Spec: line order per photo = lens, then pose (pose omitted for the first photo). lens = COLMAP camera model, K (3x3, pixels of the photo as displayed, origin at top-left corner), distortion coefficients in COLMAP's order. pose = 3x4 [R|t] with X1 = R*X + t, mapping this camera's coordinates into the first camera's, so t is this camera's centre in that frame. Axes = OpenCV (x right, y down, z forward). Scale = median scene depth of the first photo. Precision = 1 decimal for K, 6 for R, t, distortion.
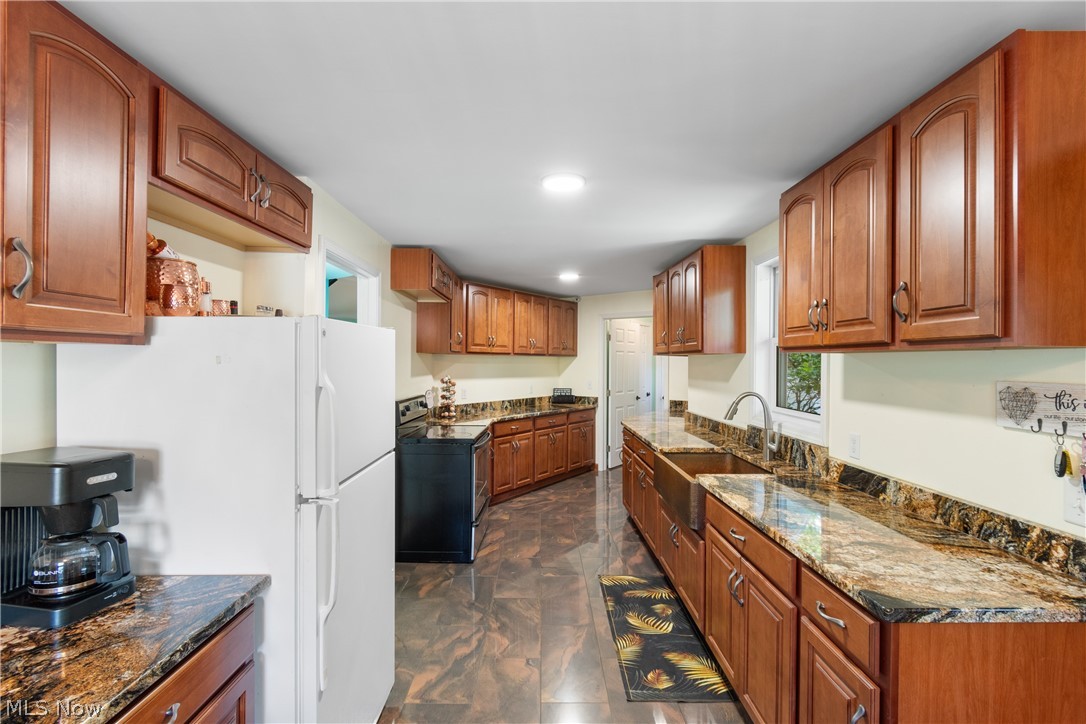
lens RADIAL K [[484.5, 0, 539.2], [0, 484.5, 359.0], [0, 0, 1]] dist [0.003671, 0.000244]
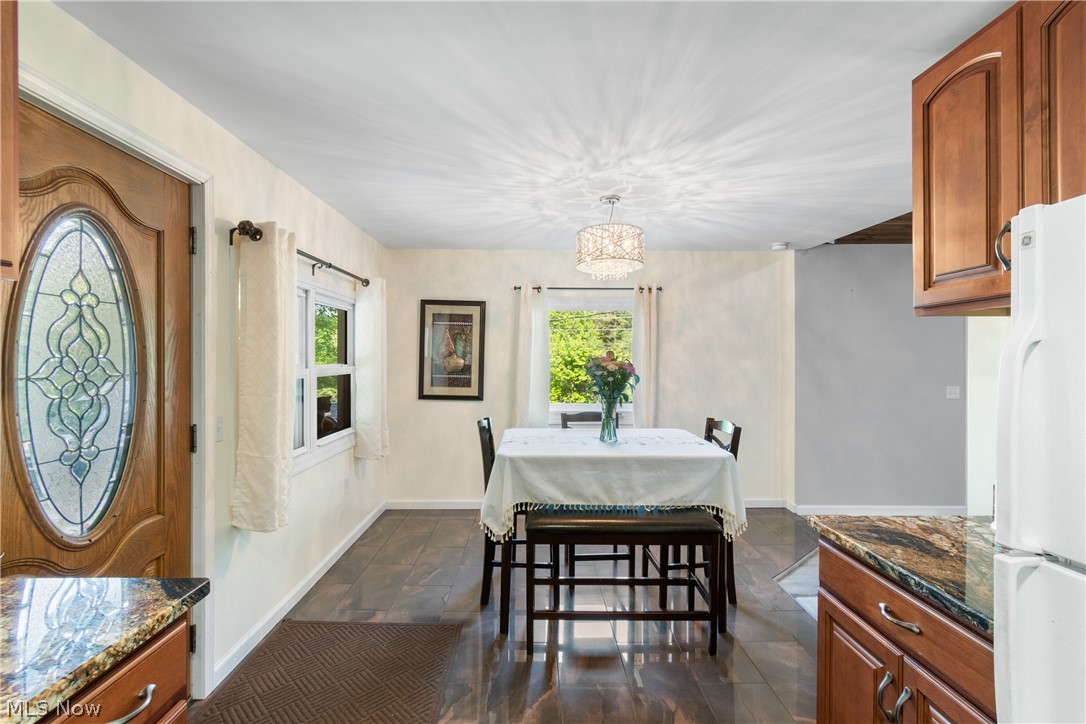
lens RADIAL K [[484.5, 0, 539.2], [0, 484.5, 359.0], [0, 0, 1]] dist [0.003671, 0.000244]
pose [[-0.999898, -0.011171, -0.008911, 0.087908], [-0.011136, 0.999930, -0.003941, 0.079441], [0.008955, -0.003841, -0.999953, 1.471226]]
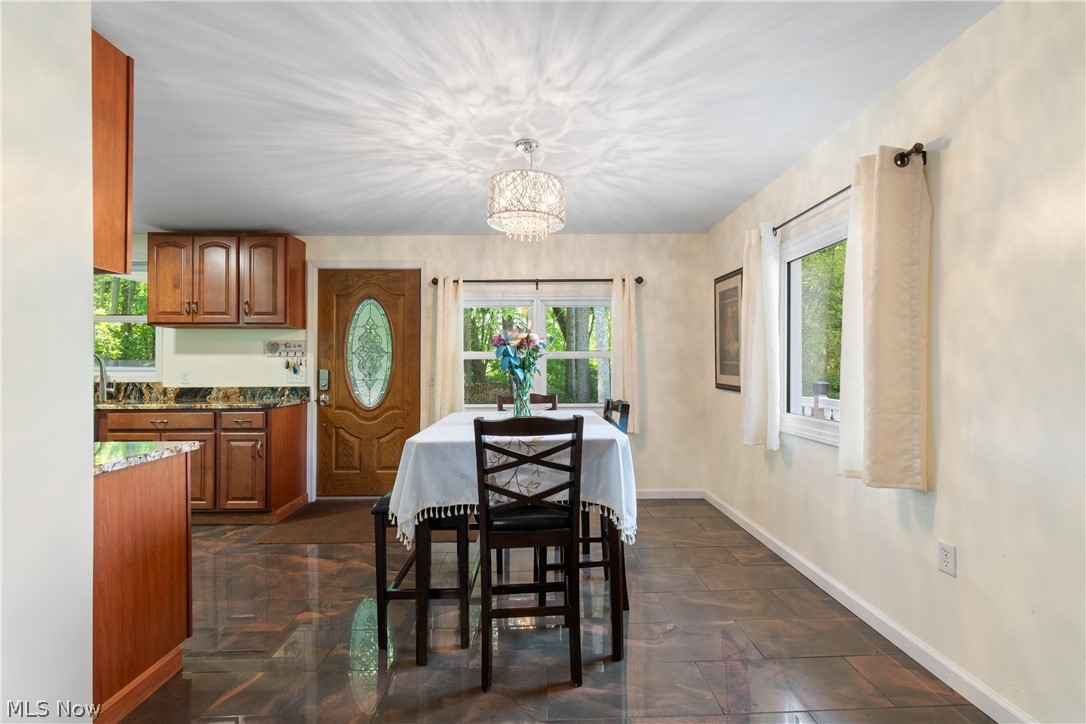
lens RADIAL K [[473.9, 0, 543.0], [0, 473.9, 362.0], [0, 0, 1]] dist [0.002347, 0.000111]
pose [[-0.029730, 0.002661, 0.999554, -1.909147], [0.000041, 0.999996, -0.002661, 0.184777], [-0.999558, -0.000038, -0.029730, -0.539515]]
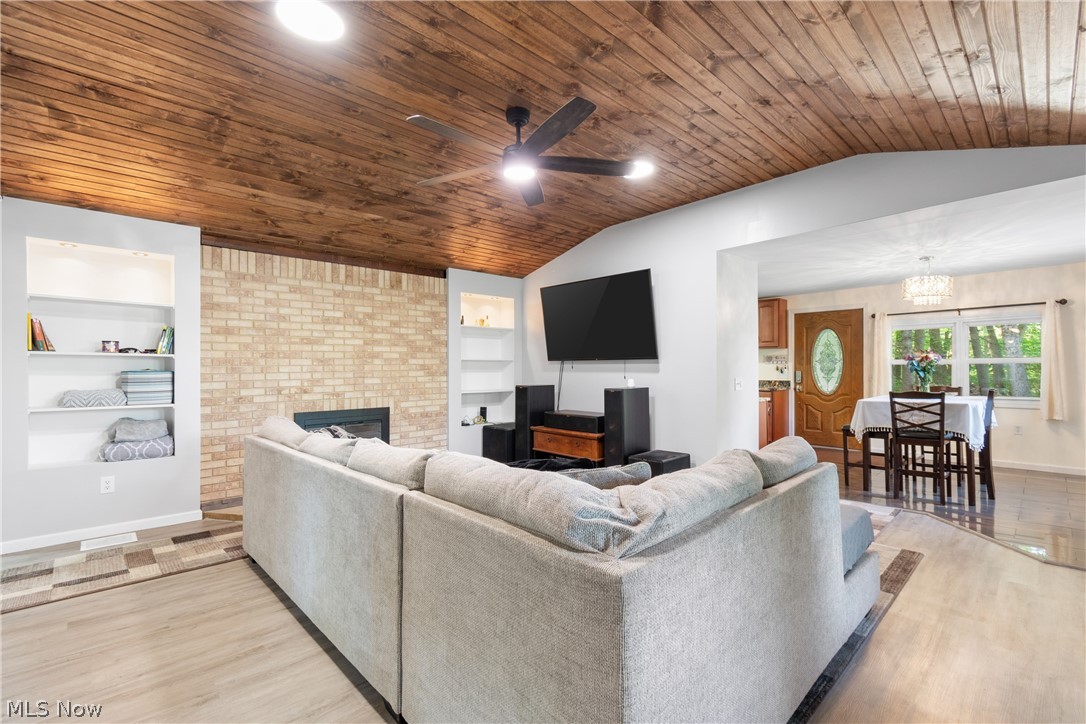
lens RADIAL K [[482.1, 0, 540.6], [0, 482.1, 366.5], [0, 0, 1]] dist [0.010902, -0.000017]
pose [[0.723180, -0.011847, 0.690558, -4.552653], [0.013352, 0.999906, 0.003172, 0.121225], [-0.690530, 0.006927, 0.723270, -1.125417]]
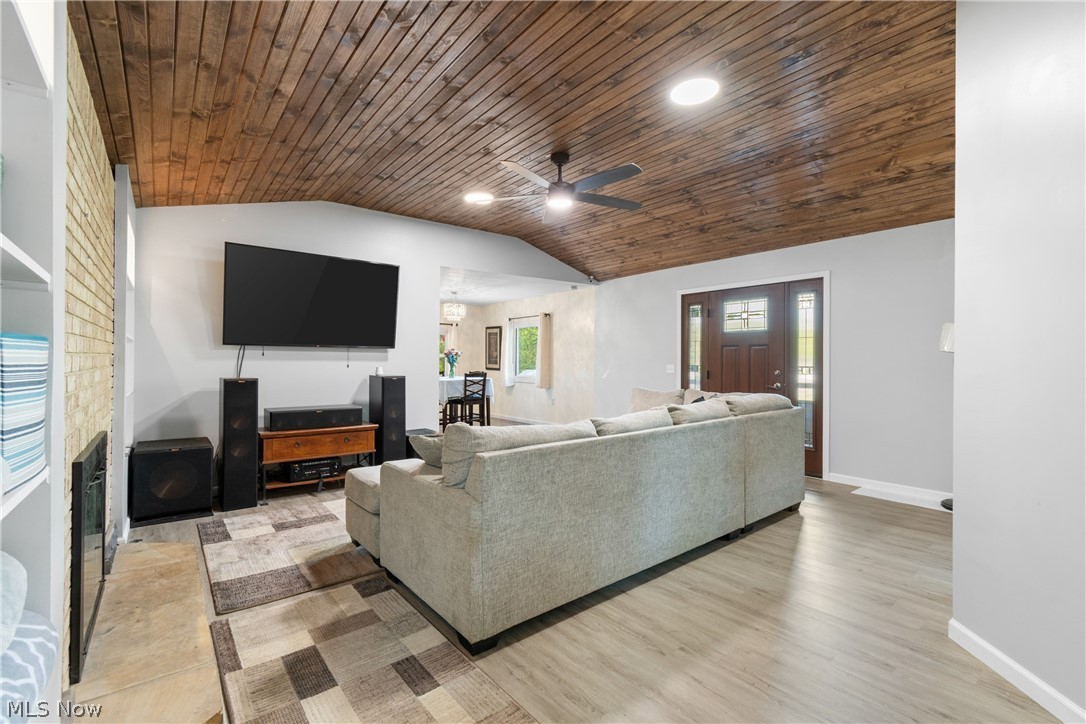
lens RADIAL K [[473.9, 0, 543.0], [0, 473.9, 362.0], [0, 0, 1]] dist [0.002347, 0.000111]
pose [[-0.633723, -0.010521, 0.773488, -5.144982], [-0.007062, 0.999945, 0.007815, 0.157115], [-0.773528, -0.000510, -0.633762, 2.172610]]
